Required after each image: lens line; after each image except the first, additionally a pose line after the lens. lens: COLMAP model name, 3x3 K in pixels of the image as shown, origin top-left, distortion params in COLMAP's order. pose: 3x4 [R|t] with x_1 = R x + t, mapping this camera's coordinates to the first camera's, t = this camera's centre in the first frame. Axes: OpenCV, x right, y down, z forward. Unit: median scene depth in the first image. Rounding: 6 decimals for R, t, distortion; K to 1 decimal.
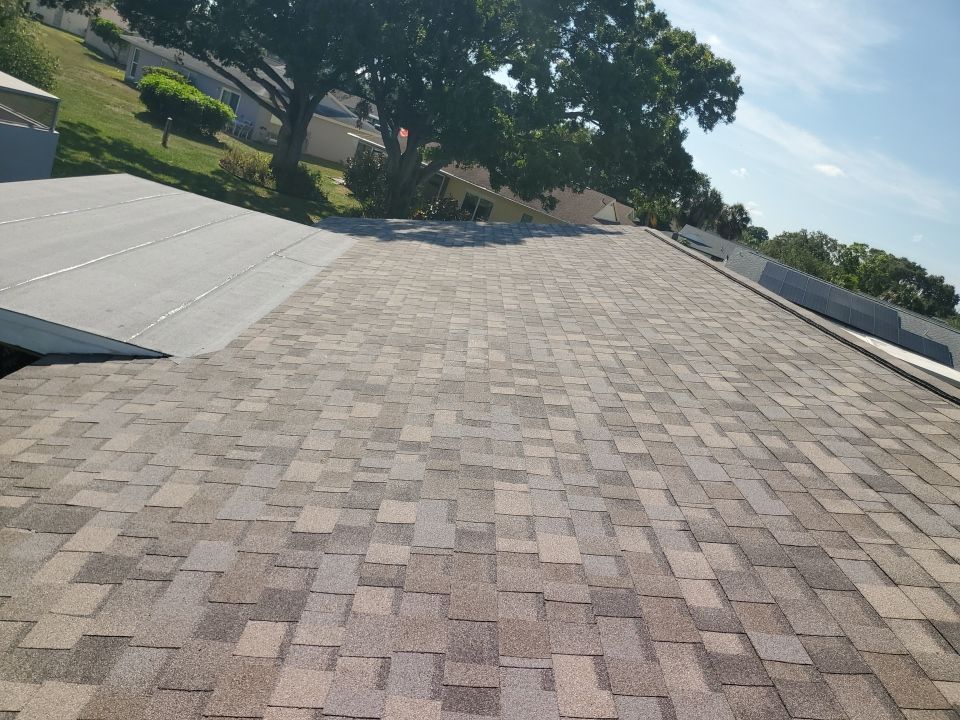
lens RADIAL K [[708.8, 0, 465.7], [0, 708.8, 346.7], [0, 0, 1]] dist [0.024582, -0.001524]
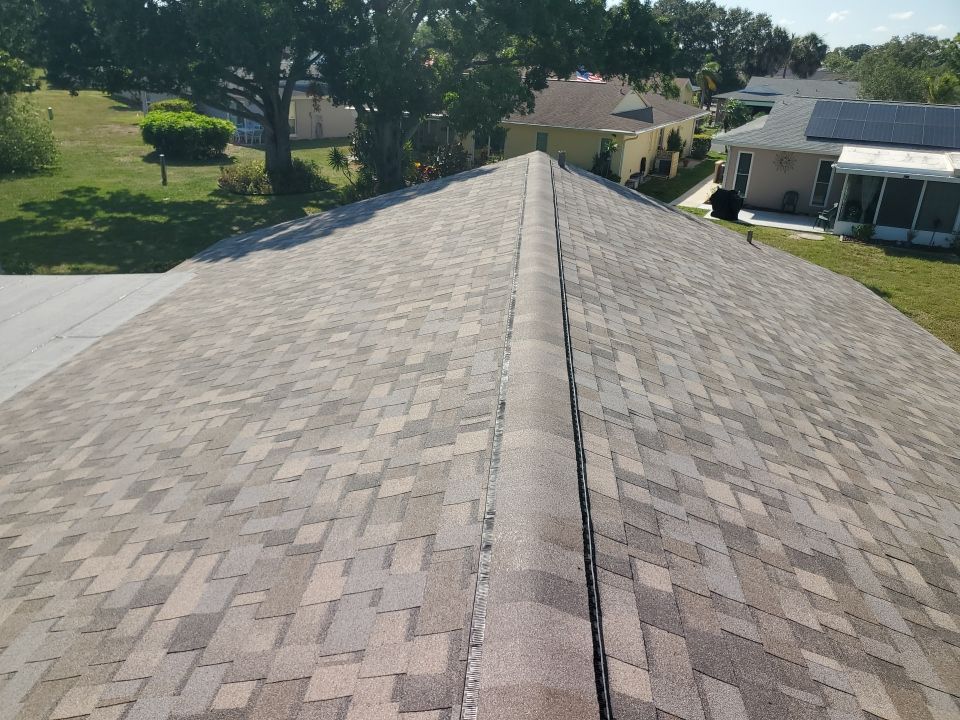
lens RADIAL K [[717.5, 0, 483.1], [0, 717.5, 330.8], [0, 0, 1]] dist [-0.023246, 0.067771]
pose [[0.950922, -0.263440, -0.162317, 0.139692], [0.275090, 0.959920, 0.053649, -0.009573], [0.141678, -0.095668, 0.985279, 0.041678]]
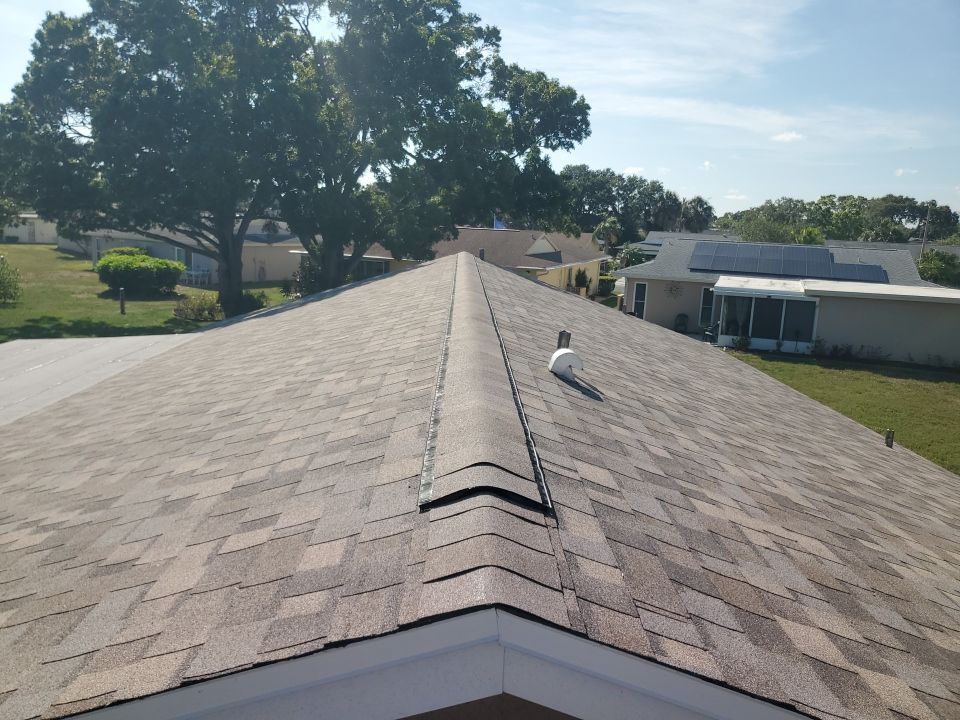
lens RADIAL K [[708.8, 0, 465.7], [0, 708.8, 346.7], [0, 0, 1]] dist [0.024582, -0.001524]
pose [[0.952104, -0.303920, -0.033614, 0.125567], [0.298848, 0.948165, -0.108039, 0.055528], [0.064707, 0.092819, 0.993578, -0.074466]]
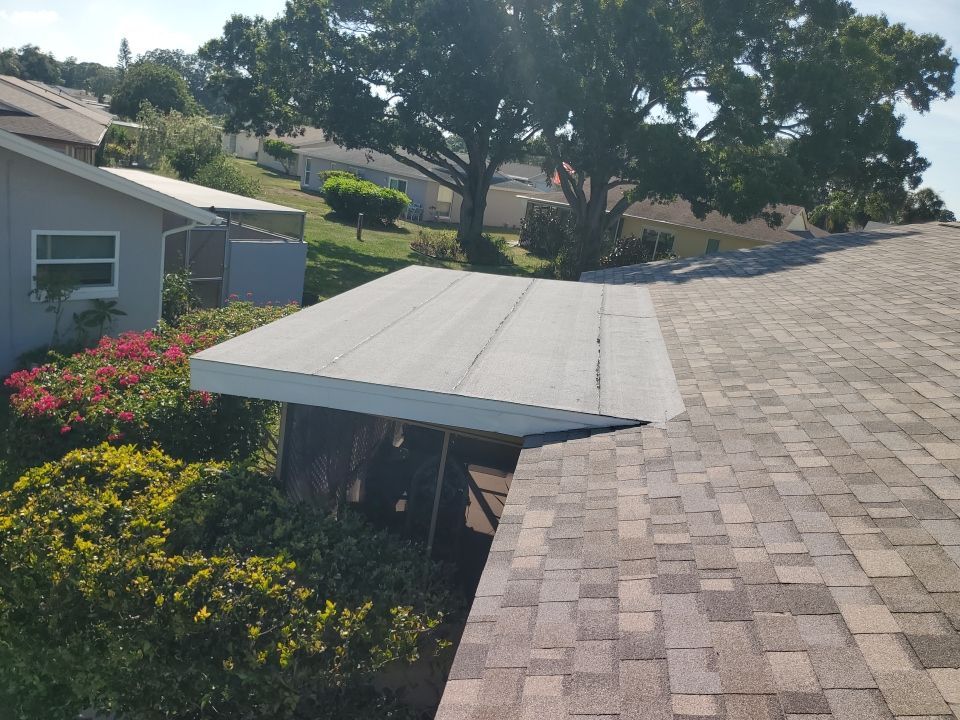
lens RADIAL K [[713.4, 0, 480.0], [0, 713.4, 360.0], [0, 0, 1]] dist [0.053905, -0.070592]
pose [[0.969579, -0.151809, -0.192017, -0.082093], [0.140971, 0.987608, -0.068977, -0.006794], [0.200109, 0.039810, 0.978965, -0.001703]]
